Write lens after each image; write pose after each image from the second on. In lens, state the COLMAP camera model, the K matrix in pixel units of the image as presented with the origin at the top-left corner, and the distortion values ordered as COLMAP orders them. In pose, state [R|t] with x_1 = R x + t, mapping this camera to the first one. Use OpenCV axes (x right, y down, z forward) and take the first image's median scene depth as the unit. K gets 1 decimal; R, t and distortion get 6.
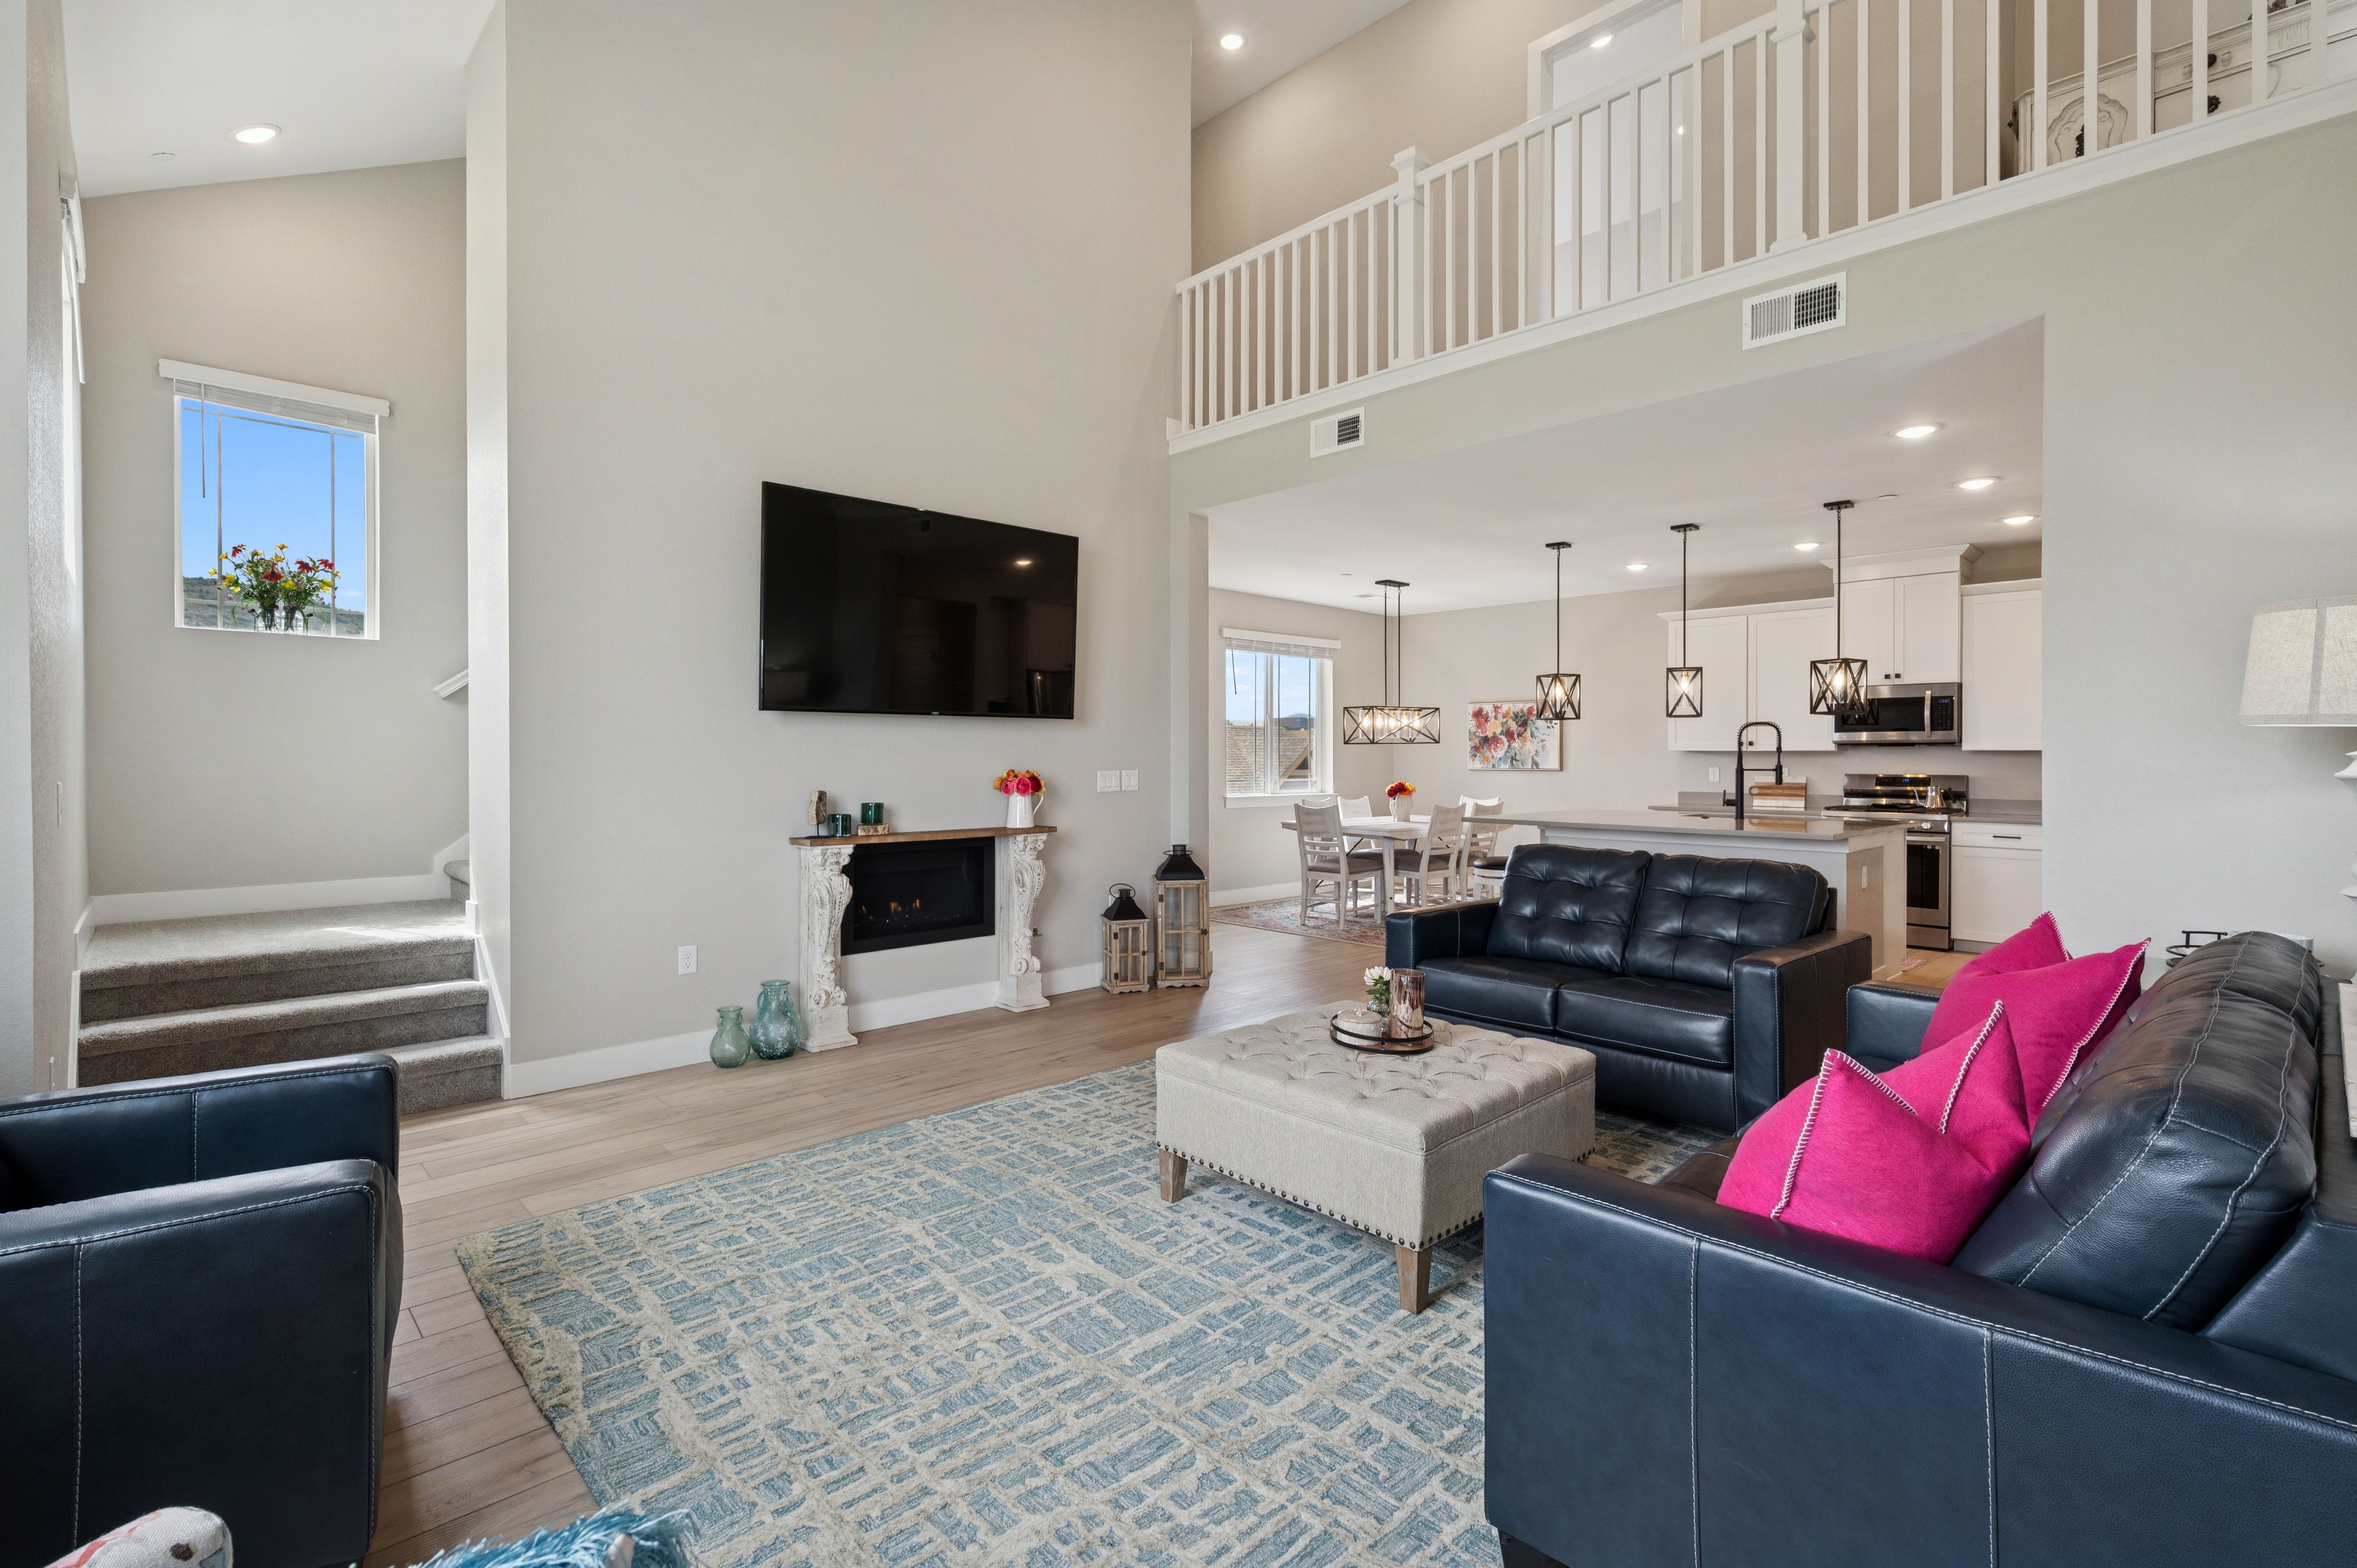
lens RADIAL K [[1089.1, 0, 1126.4], [0, 1089.1, 755.1], [0, 0, 1]] dist [0.000708, -0.002662]
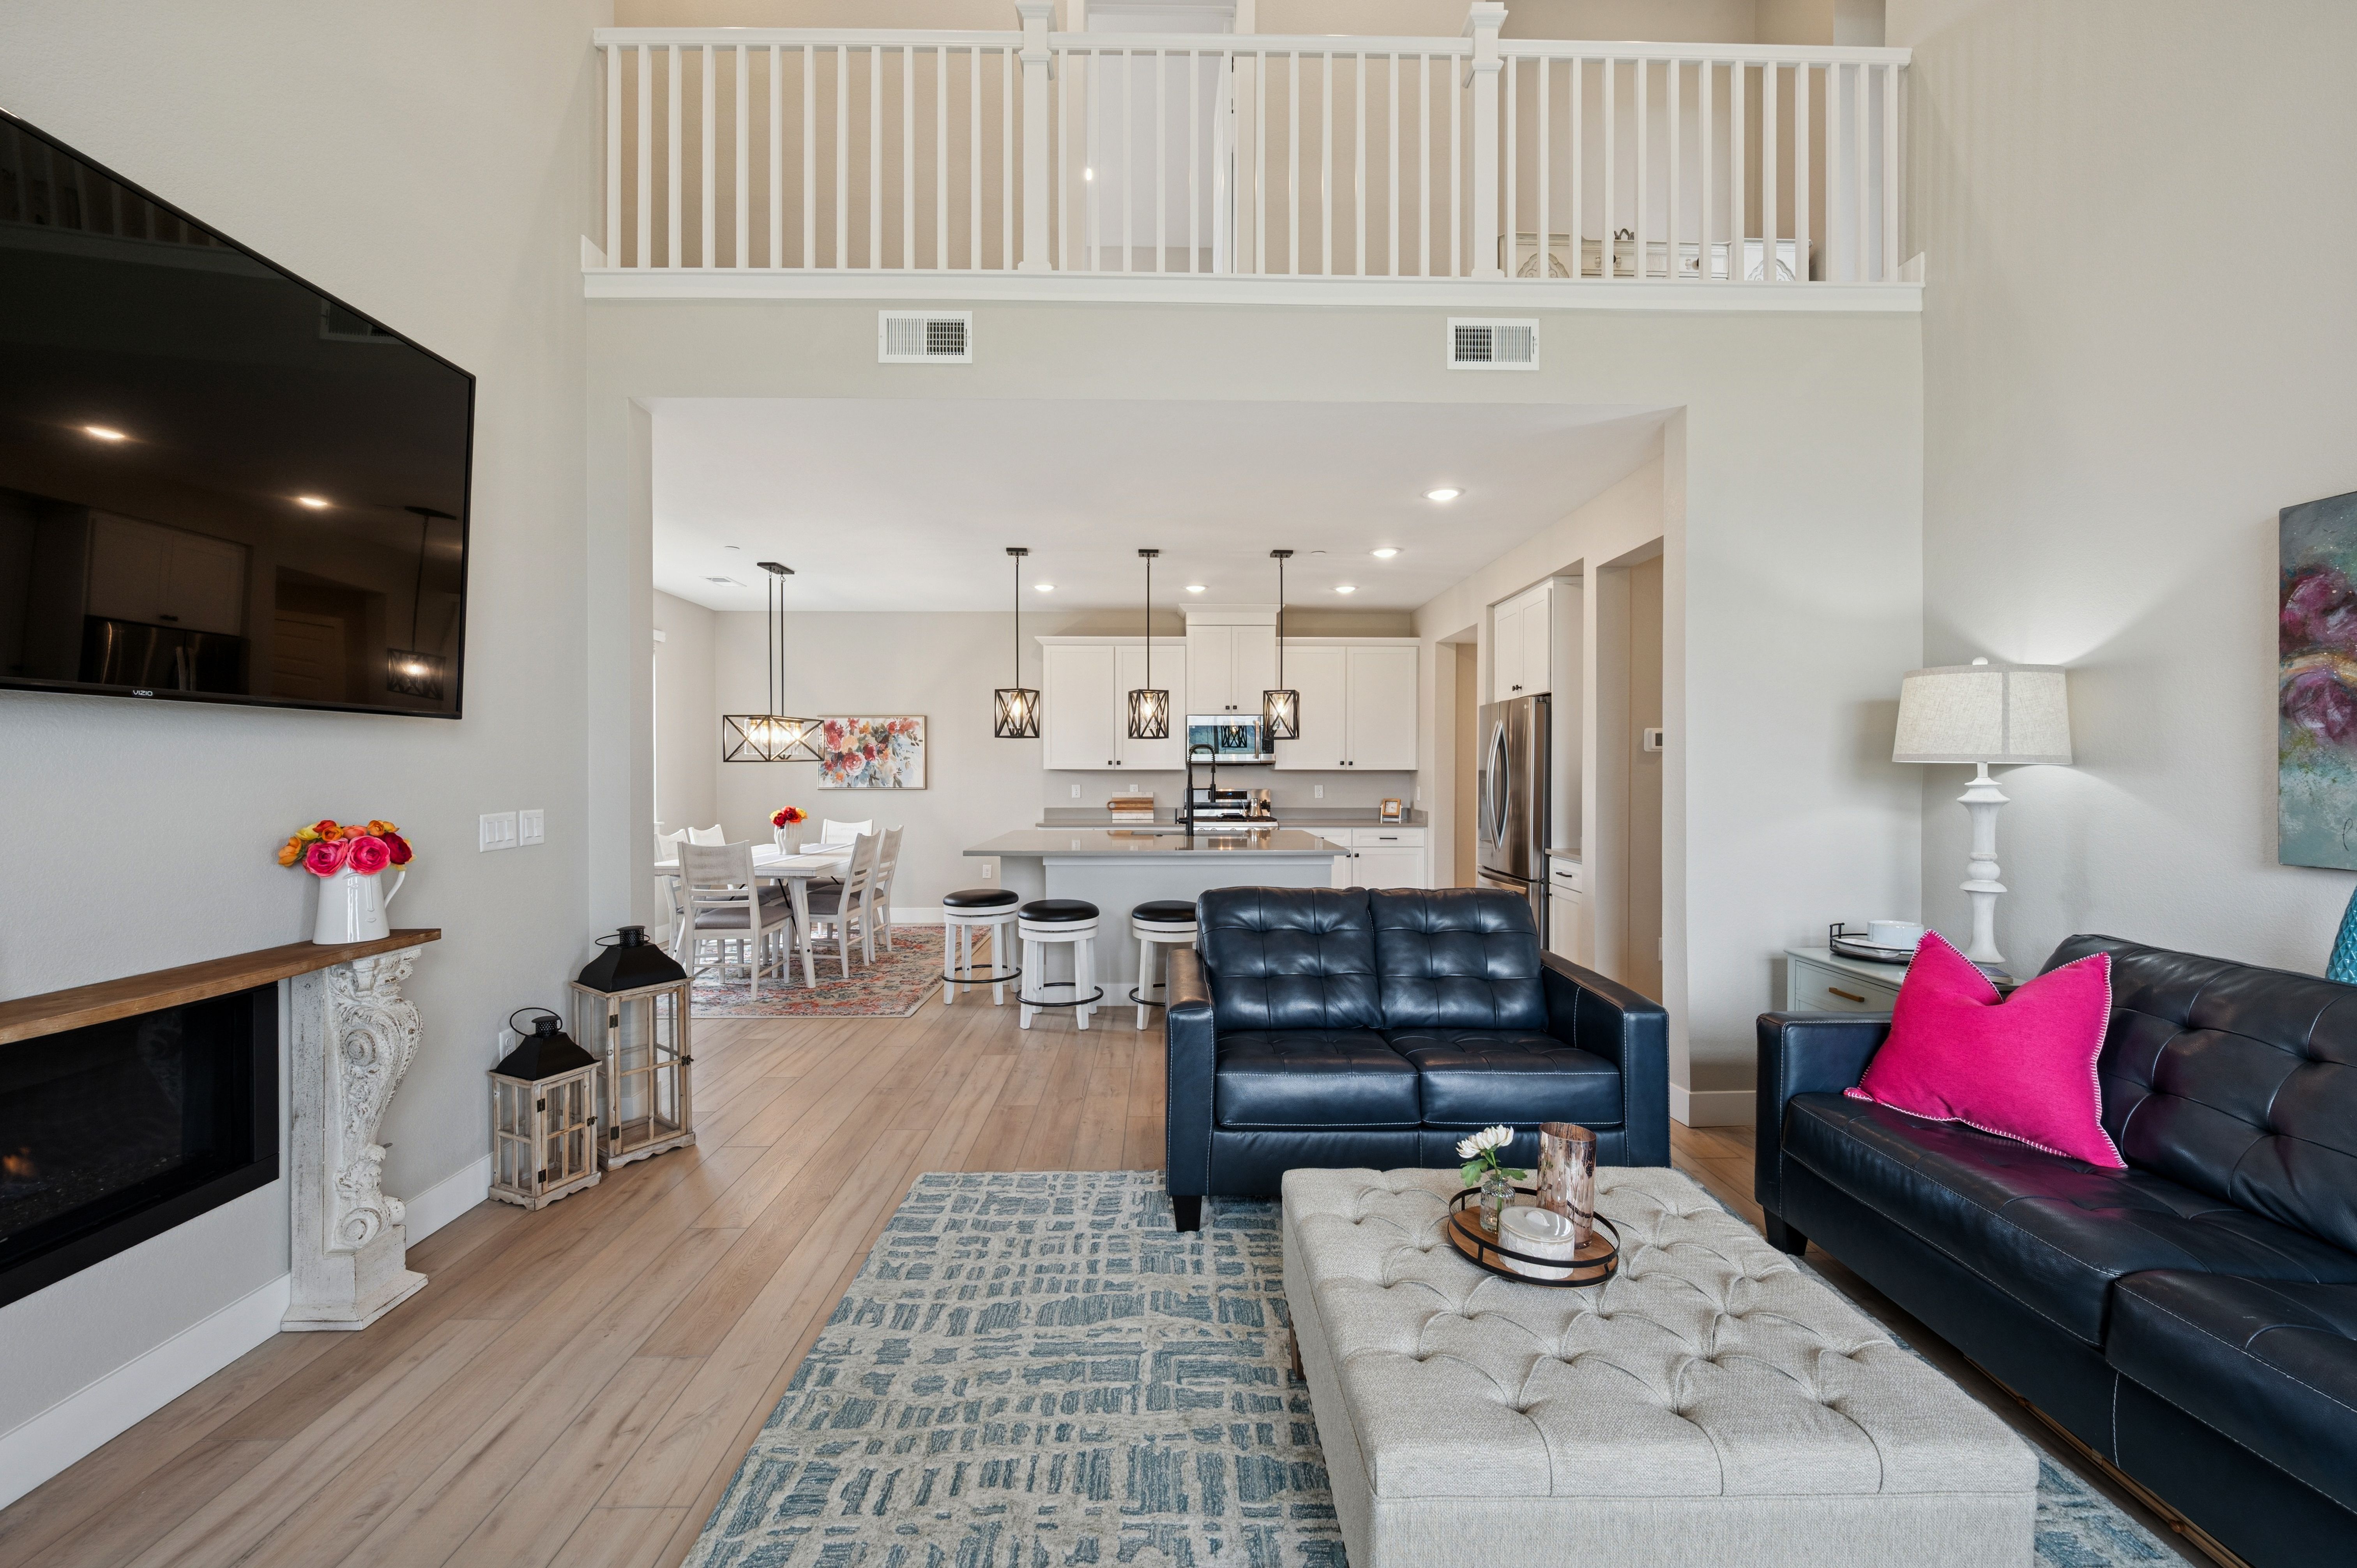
lens RADIAL K [[974.1, 0, 1168.0], [0, 974.1, 774.0], [0, 0, 1]] dist [0.005309, -0.000112]
pose [[0.654298, -0.006093, 0.756213, -0.172178], [-0.000238, 0.999966, 0.008263, -0.010046], [-0.756237, -0.005586, 0.654274, 0.406507]]
